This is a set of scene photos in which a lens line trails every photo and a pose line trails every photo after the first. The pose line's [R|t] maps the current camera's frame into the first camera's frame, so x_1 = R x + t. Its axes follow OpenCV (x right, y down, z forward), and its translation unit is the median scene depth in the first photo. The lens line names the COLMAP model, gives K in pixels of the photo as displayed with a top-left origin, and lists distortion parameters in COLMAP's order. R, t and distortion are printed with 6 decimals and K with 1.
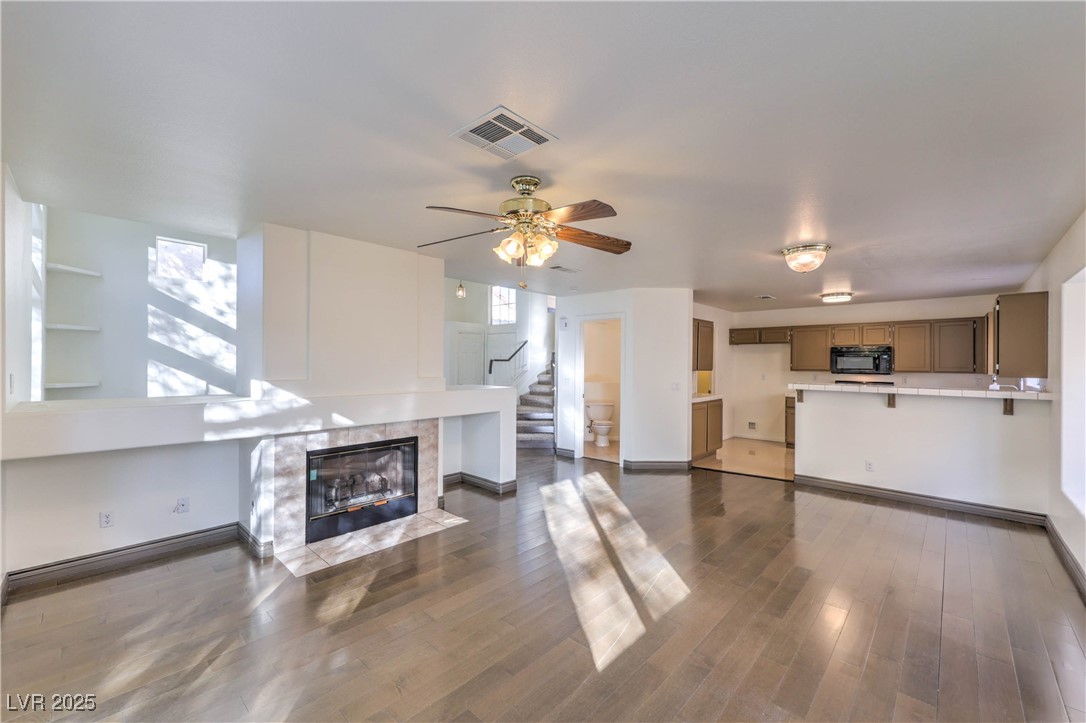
lens RADIAL K [[435.9, 0, 545.7], [0, 435.9, 360.1], [0, 0, 1]] dist [0.011407, 0.000035]
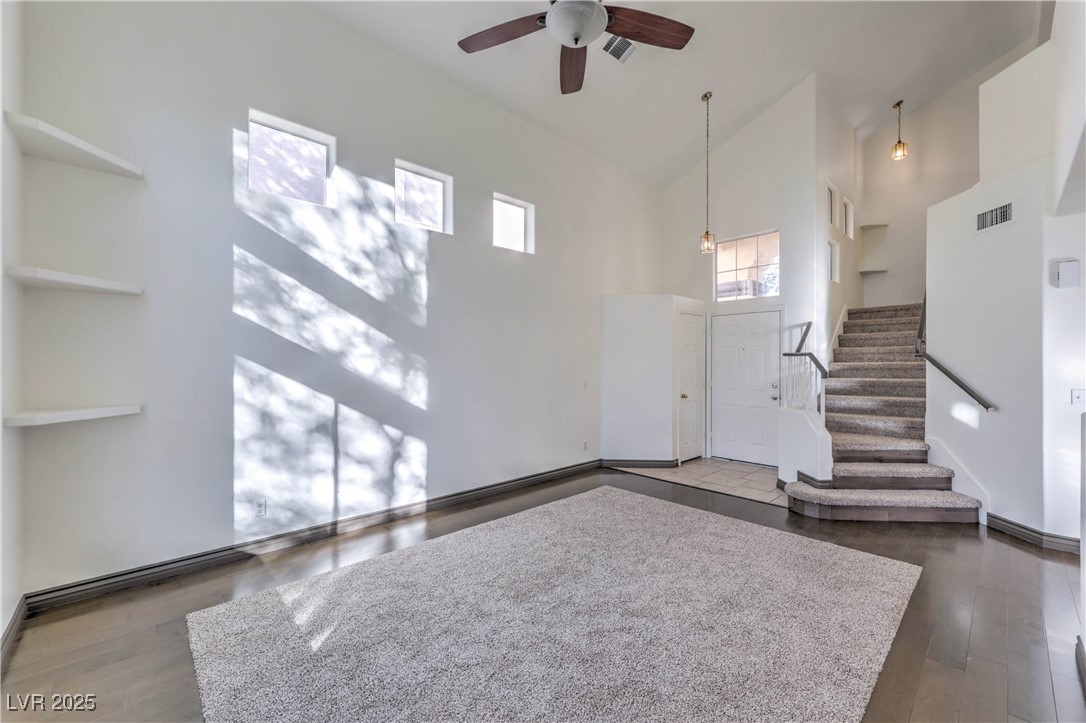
lens RADIAL K [[457.6, 0, 574.3], [0, 457.6, 349.7], [0, 0, 1]] dist [-0.000630, -0.000177]
pose [[0.999929, -0.005336, -0.010697, -0.717116], [0.005225, 0.999932, -0.010465, -0.003533], [0.010752, 0.010409, 0.999888, 0.685832]]
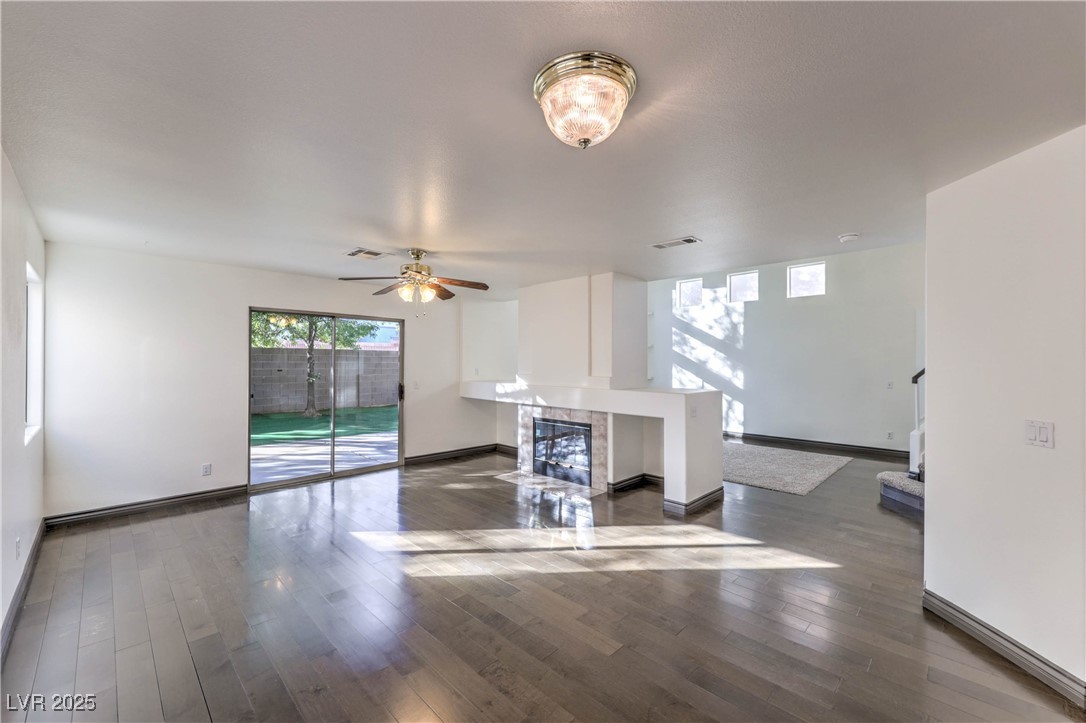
lens RADIAL K [[435.9, 0, 545.7], [0, 435.9, 360.1], [0, 0, 1]] dist [0.011407, 0.000035]
pose [[-0.029843, -0.015541, -0.999434, 0.862270], [0.002245, 0.999876, -0.015615, 0.012651], [0.999552, -0.002710, -0.029805, 0.840283]]
